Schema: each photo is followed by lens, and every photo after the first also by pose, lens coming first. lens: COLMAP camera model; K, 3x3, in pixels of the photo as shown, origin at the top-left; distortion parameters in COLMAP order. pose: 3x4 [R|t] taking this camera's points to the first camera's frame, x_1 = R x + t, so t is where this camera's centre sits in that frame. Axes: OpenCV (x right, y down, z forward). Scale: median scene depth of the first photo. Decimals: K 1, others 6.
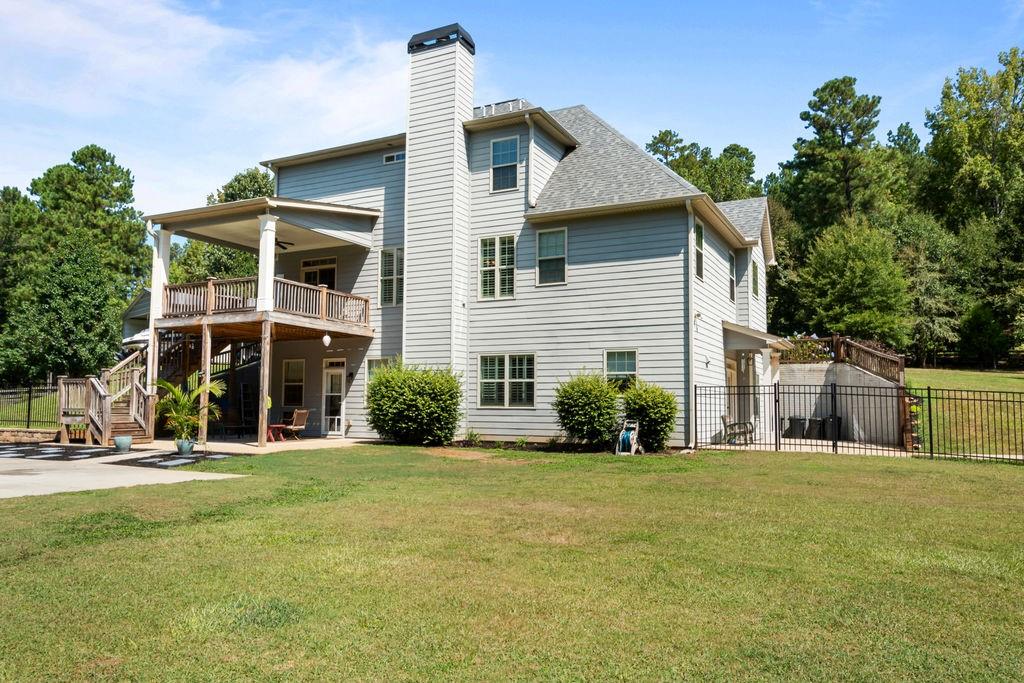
lens RADIAL K [[744.9, 0, 515.9], [0, 744.9, 353.4], [0, 0, 1]] dist [0.009418, -0.009001]
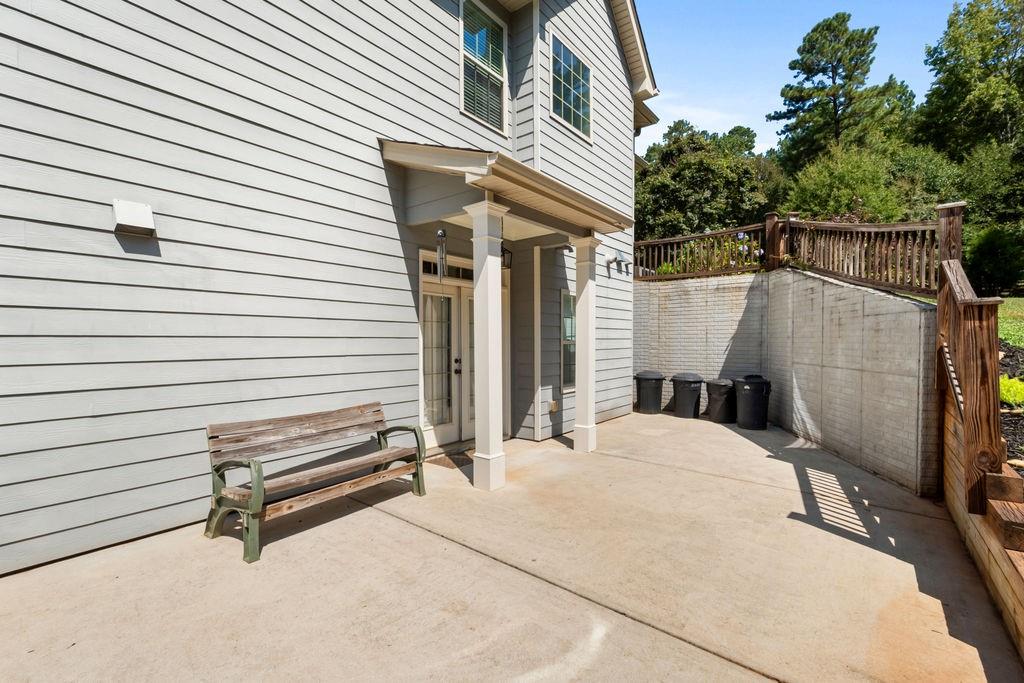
lens RADIAL K [[454.1, 0, 514.2], [0, 454.1, 351.9], [0, 0, 1]] dist [0.002038, 0.000529]
pose [[0.979562, -0.009807, -0.200903, 0.136023], [0.029033, 0.995245, 0.092977, 0.013983], [0.199036, -0.096910, 0.975189, 0.279388]]
